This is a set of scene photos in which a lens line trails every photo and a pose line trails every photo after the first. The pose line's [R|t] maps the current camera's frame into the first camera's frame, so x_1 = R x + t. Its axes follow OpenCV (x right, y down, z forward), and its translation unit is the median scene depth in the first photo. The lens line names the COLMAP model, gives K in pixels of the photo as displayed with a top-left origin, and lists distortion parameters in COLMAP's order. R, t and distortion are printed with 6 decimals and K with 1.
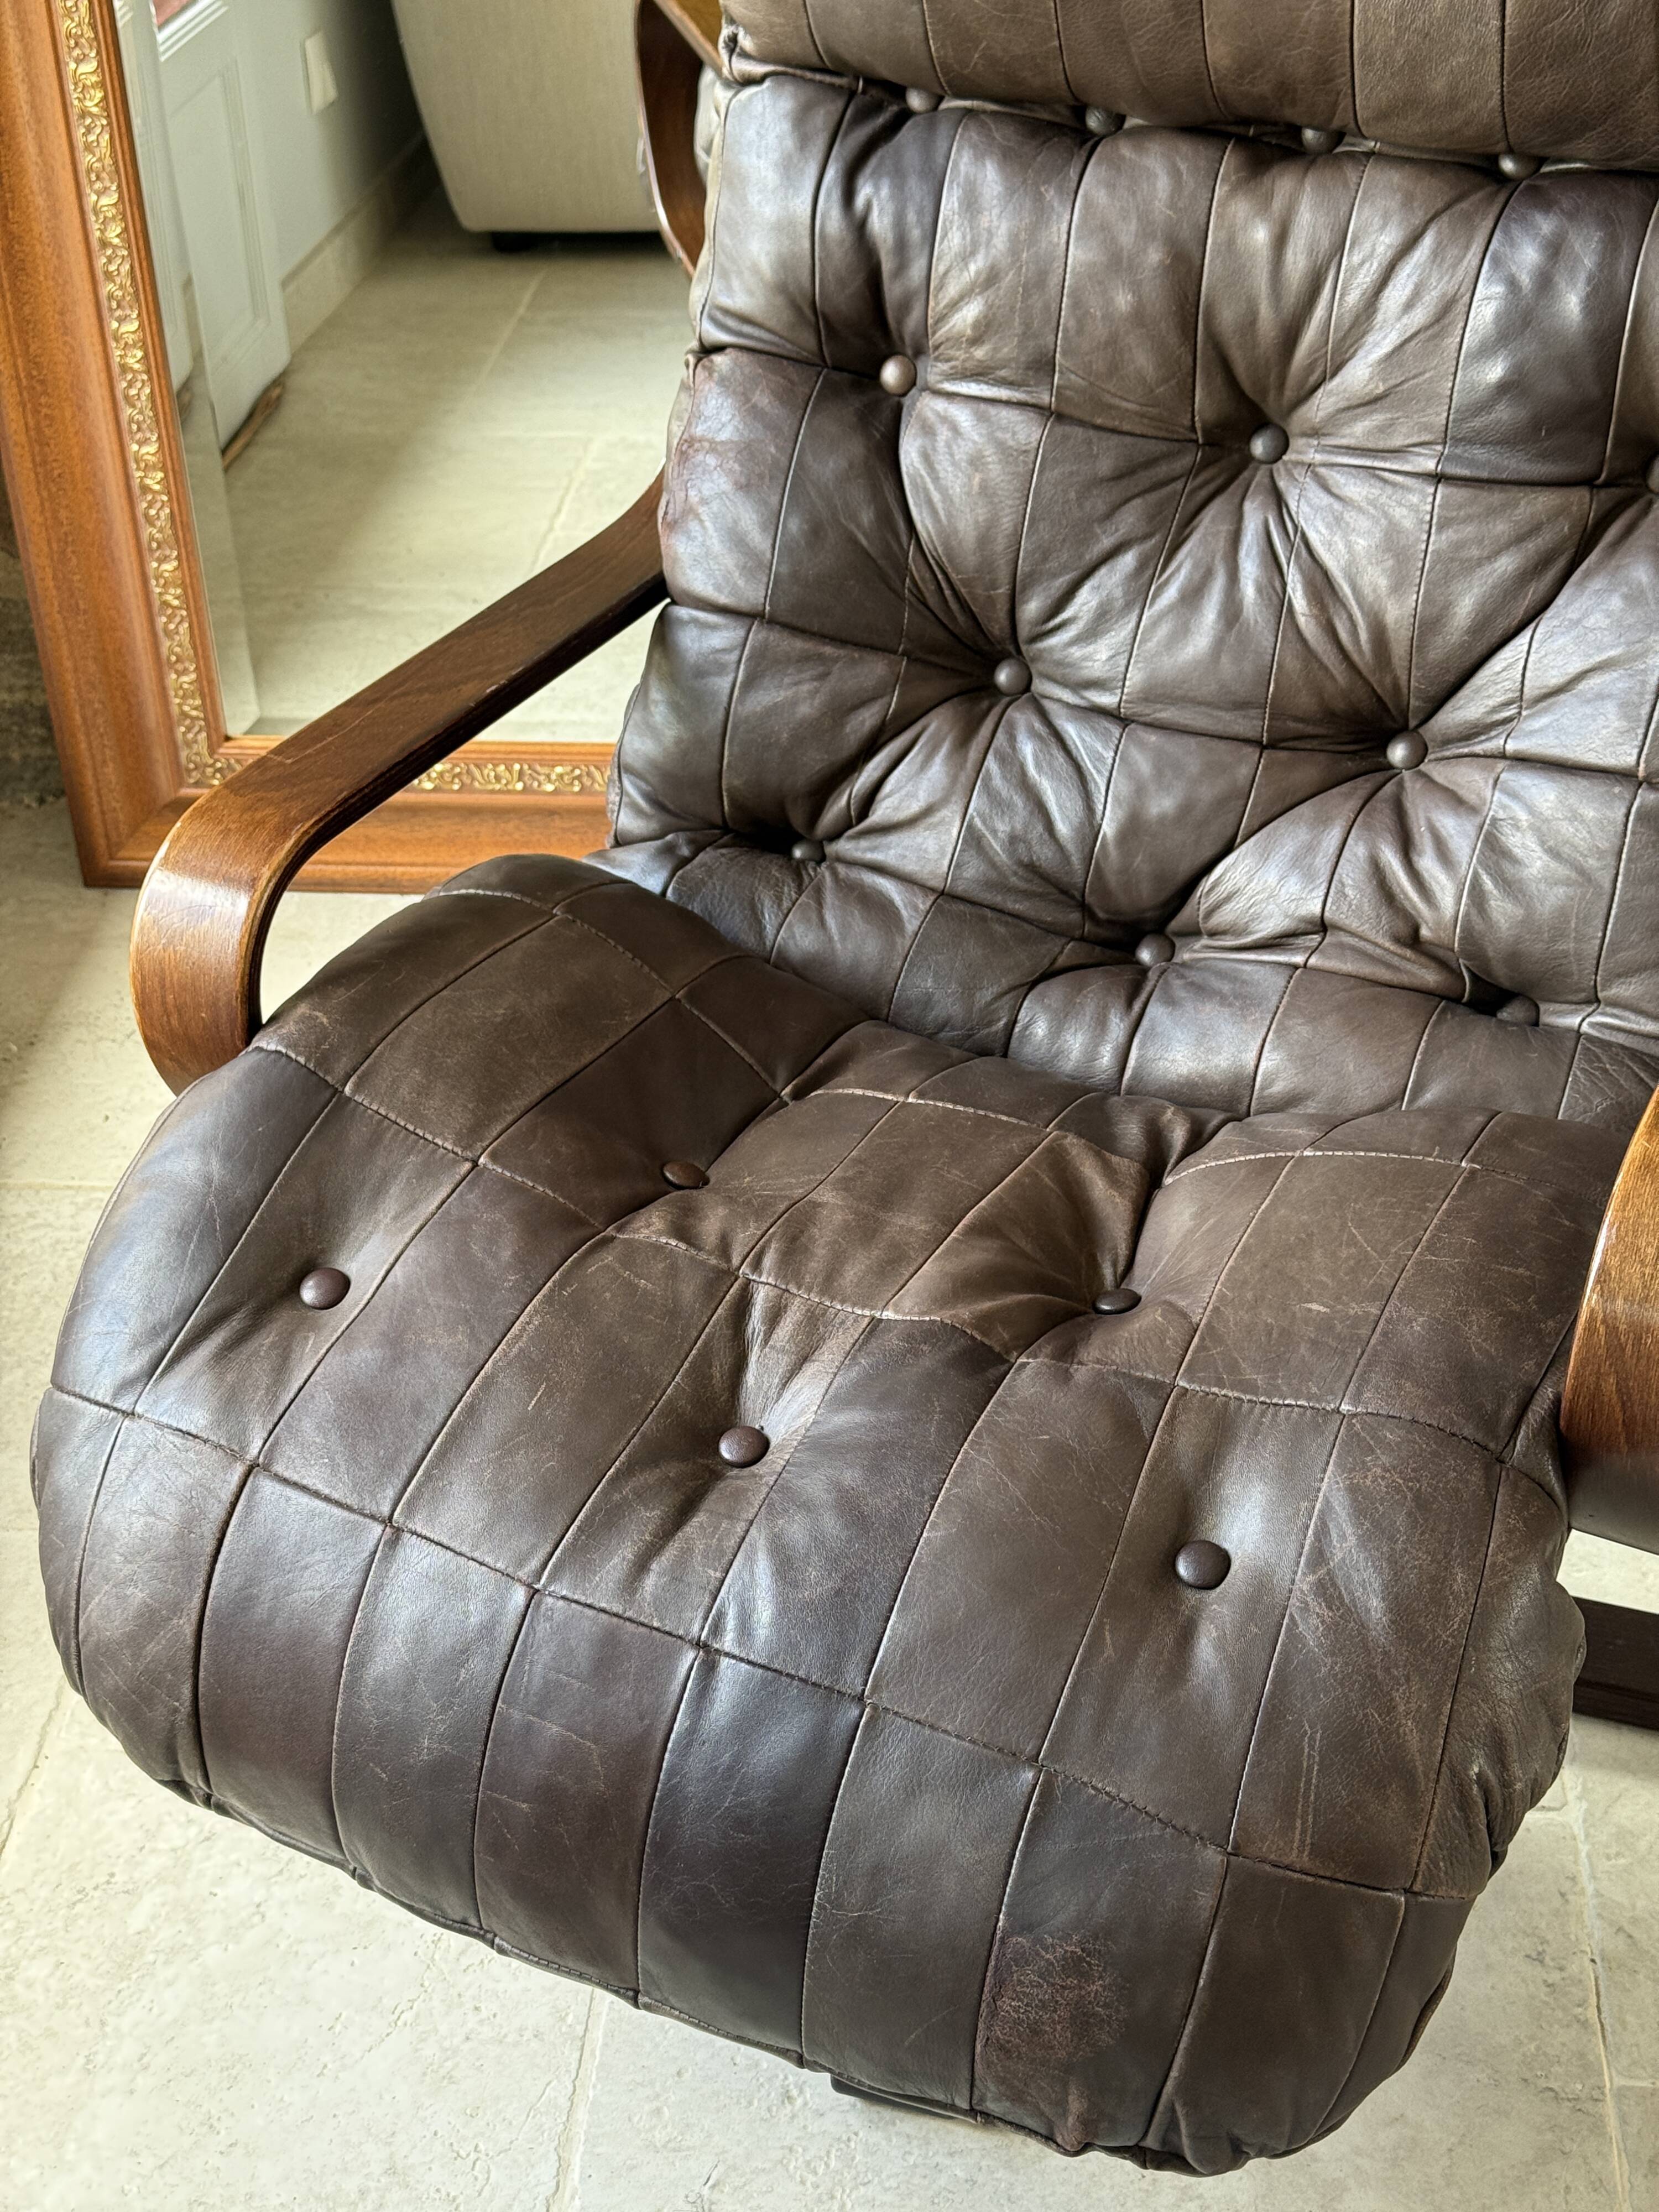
lens RADIAL K [[3101.6, 0, 826.7], [0, 3101.6, 1123.1], [0, 0, 1]] dist [0.131902, 0.000000]
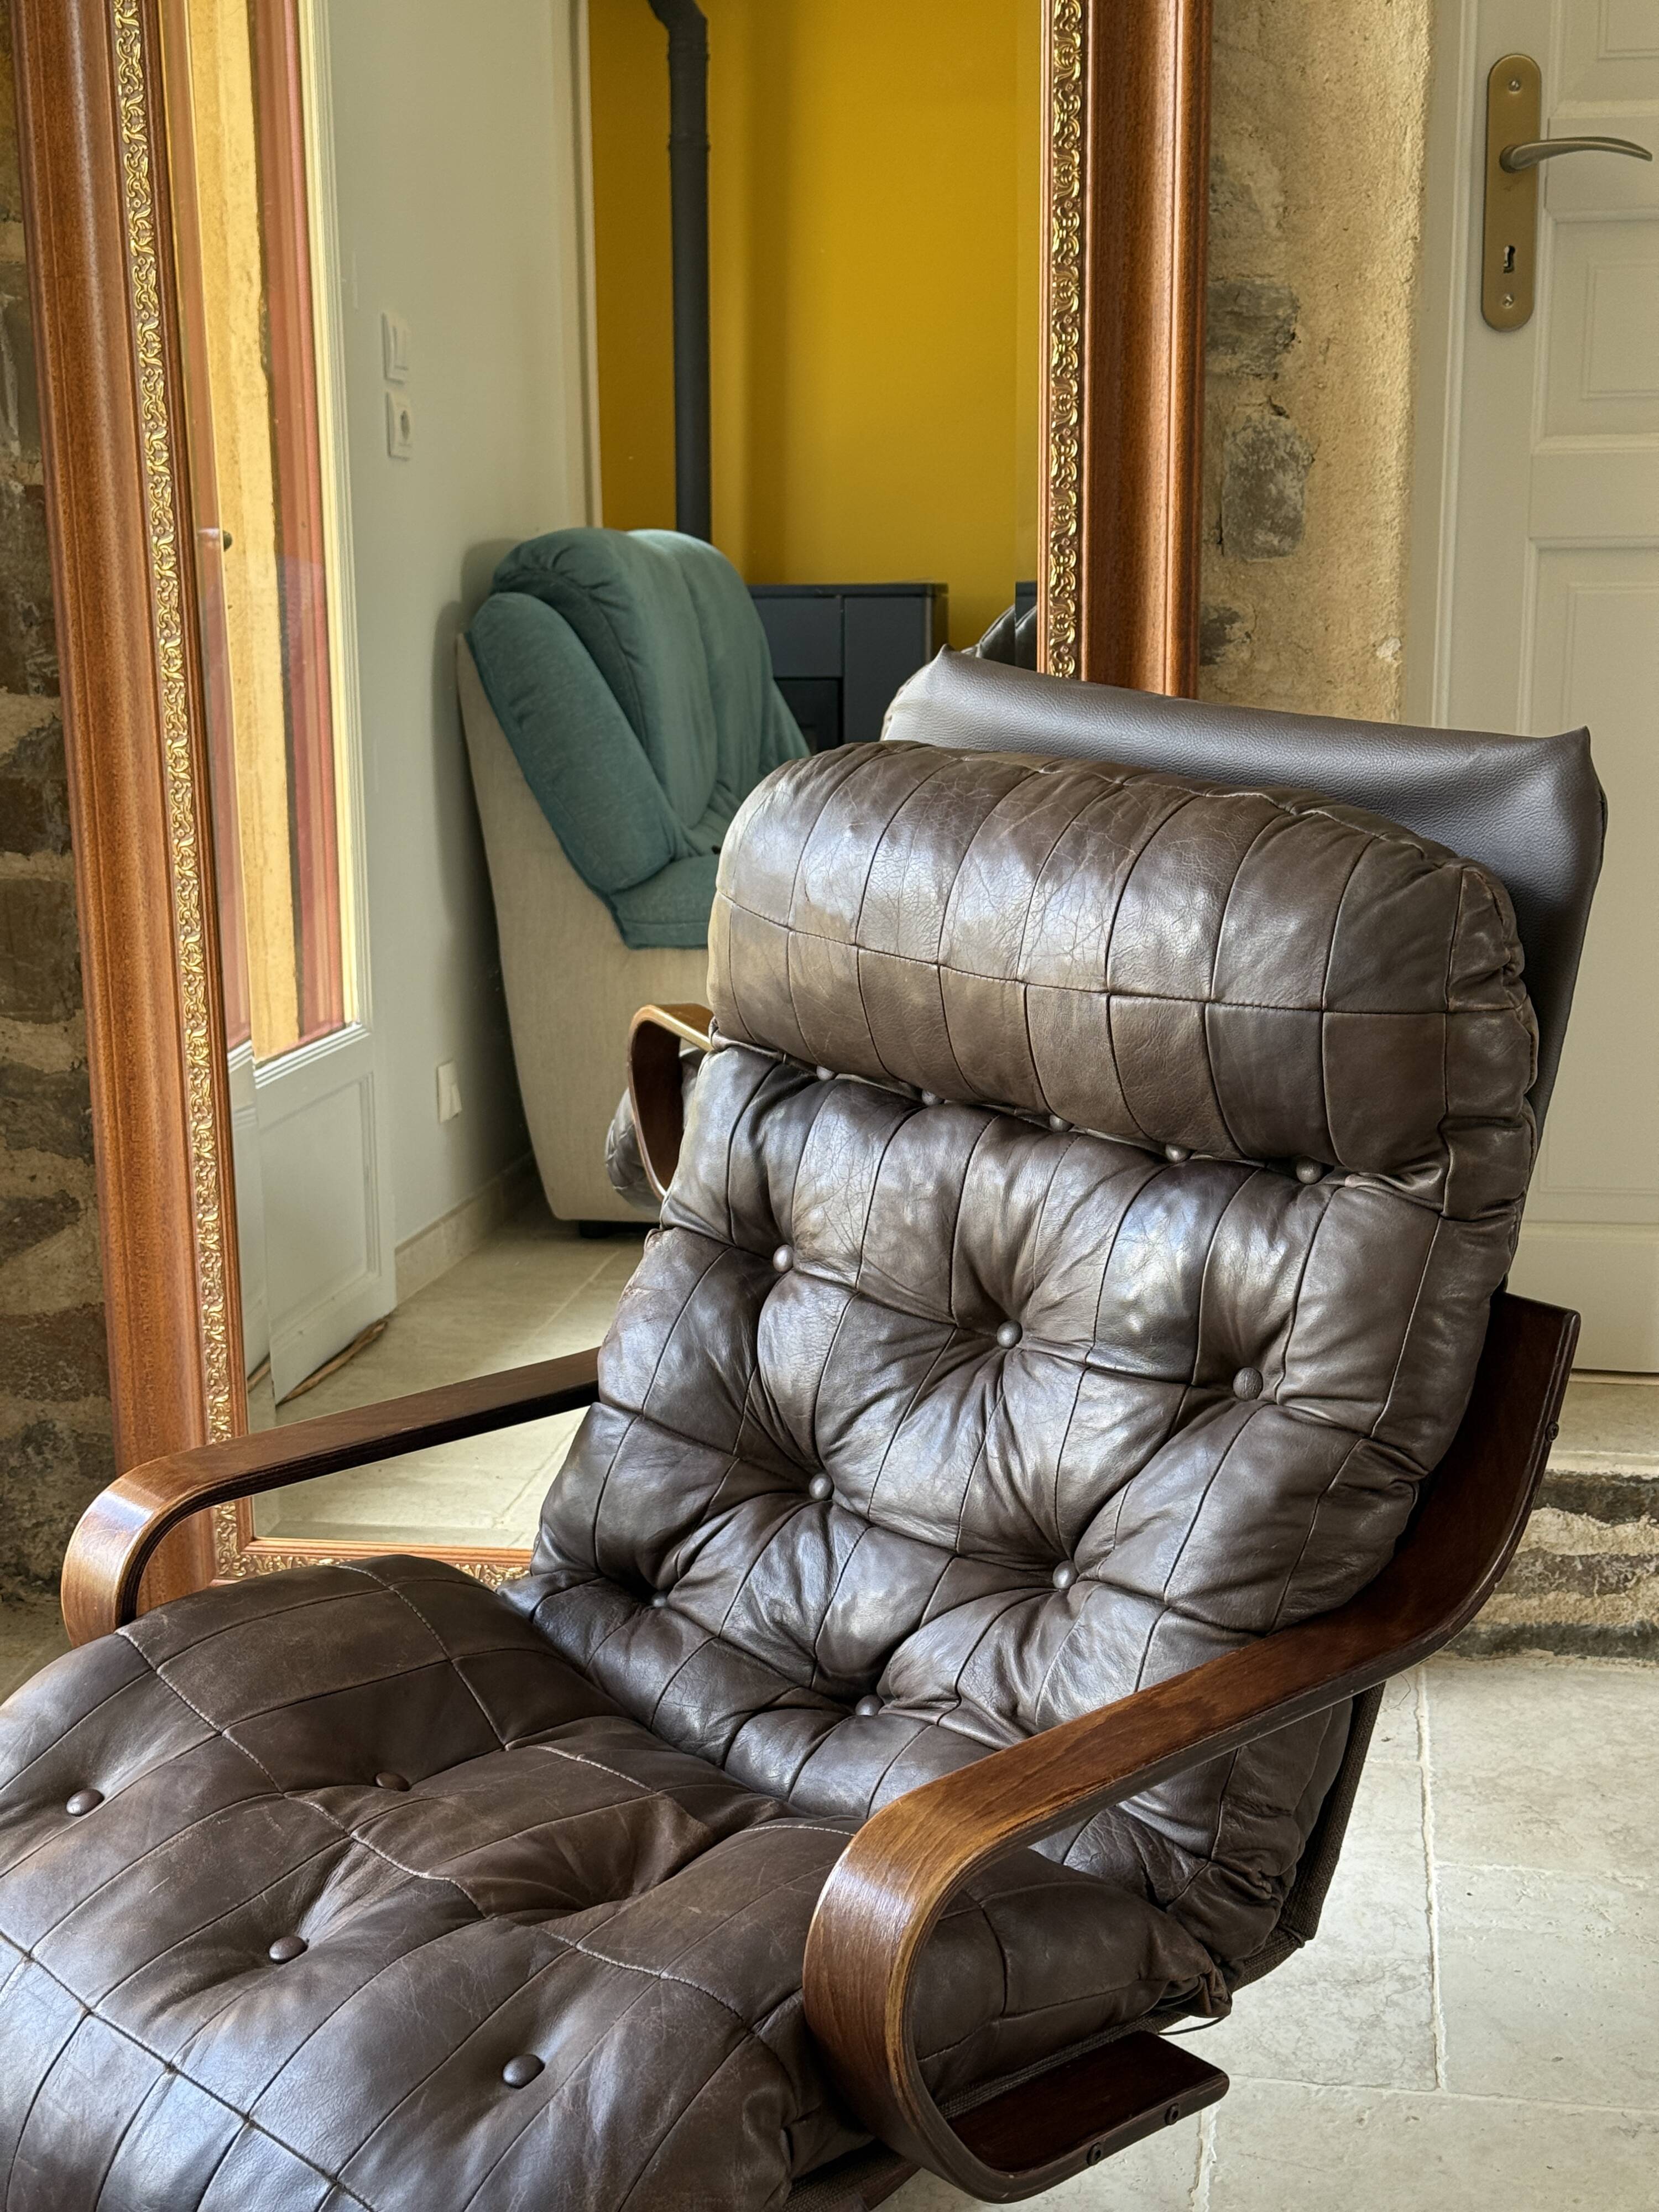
lens RADIAL K [[3101.6, 0, 826.5], [0, 3101.6, 1116.4], [0, 0, 1]] dist [0.131902, 0.000000]
pose [[0.949237, 0.100477, -0.298083, 0.458155], [-0.192435, 0.935093, -0.297607, 0.103103], [0.248833, 0.339861, 0.906960, -0.241161]]
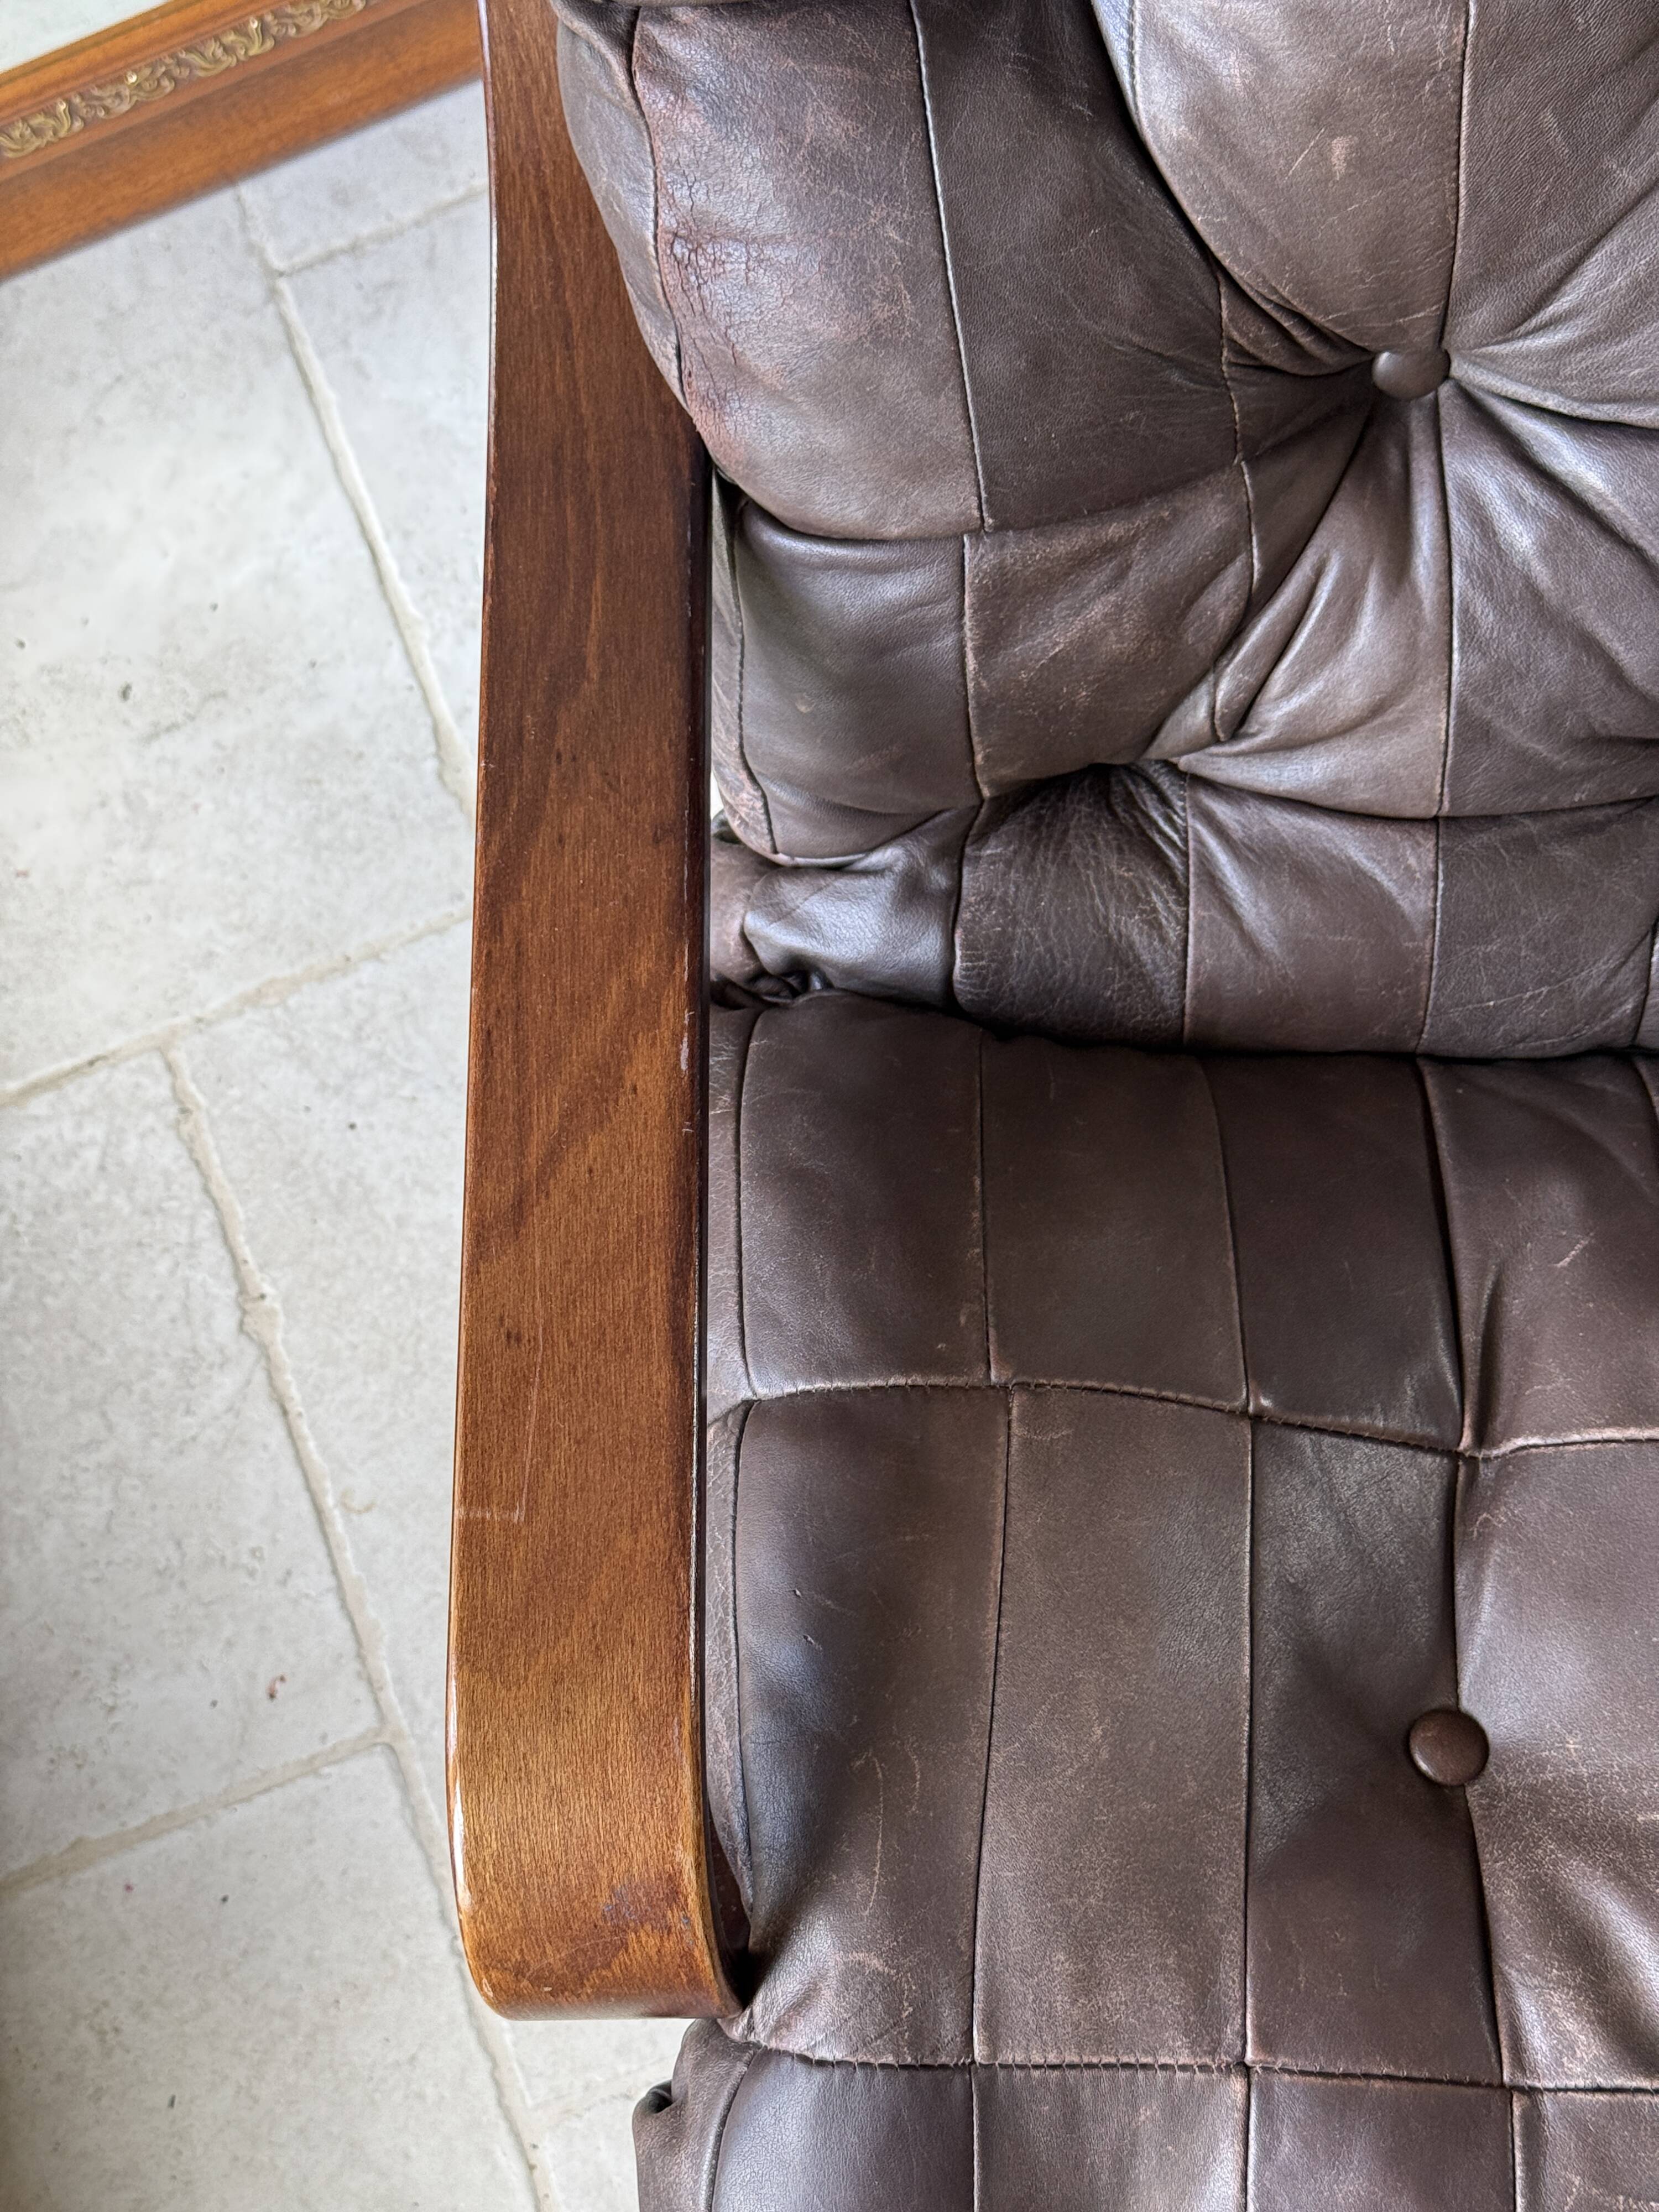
lens RADIAL K [[3101.6, 0, 812.1], [0, 3101.6, 1107.1], [0, 0, 1]] dist [0.131902, 0.000000]
pose [[0.893893, -0.447866, 0.019247, -0.101659], [0.337798, 0.701191, 0.627872, -0.446077], [-0.294698, -0.554749, 0.778079, 0.582814]]
